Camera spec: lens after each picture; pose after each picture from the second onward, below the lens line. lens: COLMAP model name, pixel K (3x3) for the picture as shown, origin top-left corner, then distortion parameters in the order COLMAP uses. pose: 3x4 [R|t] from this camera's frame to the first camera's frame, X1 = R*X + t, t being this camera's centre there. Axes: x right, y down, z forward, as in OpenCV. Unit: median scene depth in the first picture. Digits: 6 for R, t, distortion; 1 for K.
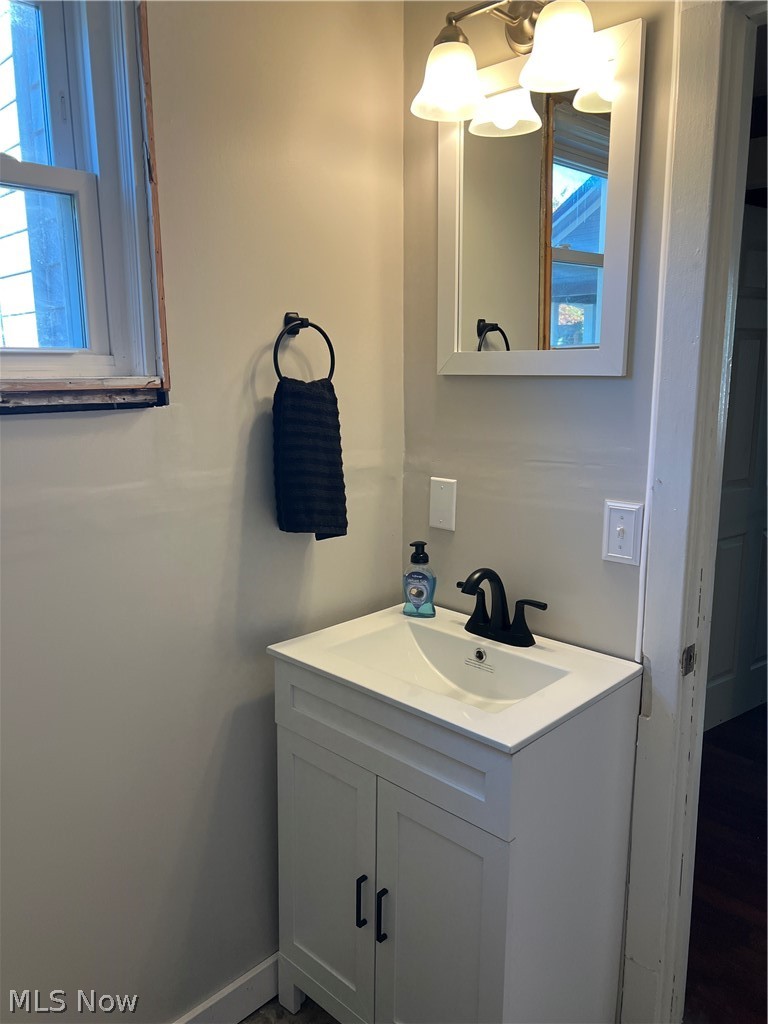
lens RADIAL K [[778.5, 0, 382.4], [0, 778.5, 510.8], [0, 0, 1]] dist [0.026849, -0.011759]
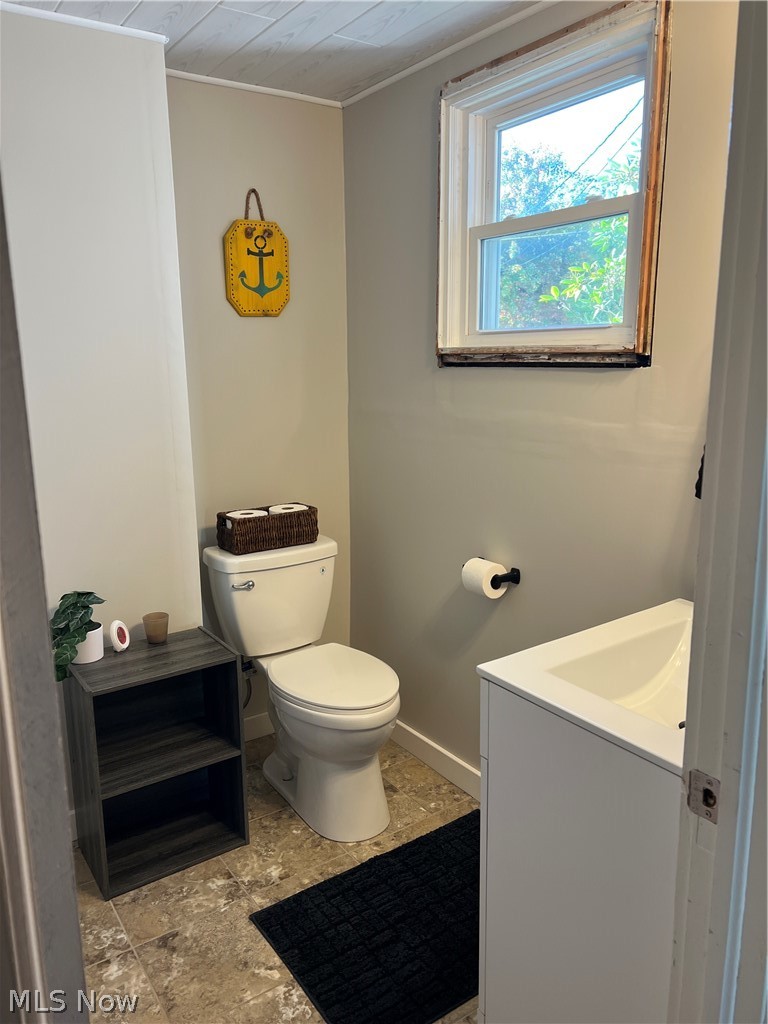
lens RADIAL K [[778.5, 0, 382.6], [0, 778.5, 513.5], [0, 0, 1]] dist [0.026849, -0.011759]
pose [[-0.181708, 0.213256, -0.959950, 1.108234], [-0.164372, 0.955880, 0.243466, -0.154931], [0.969517, 0.202029, -0.138638, 0.865783]]
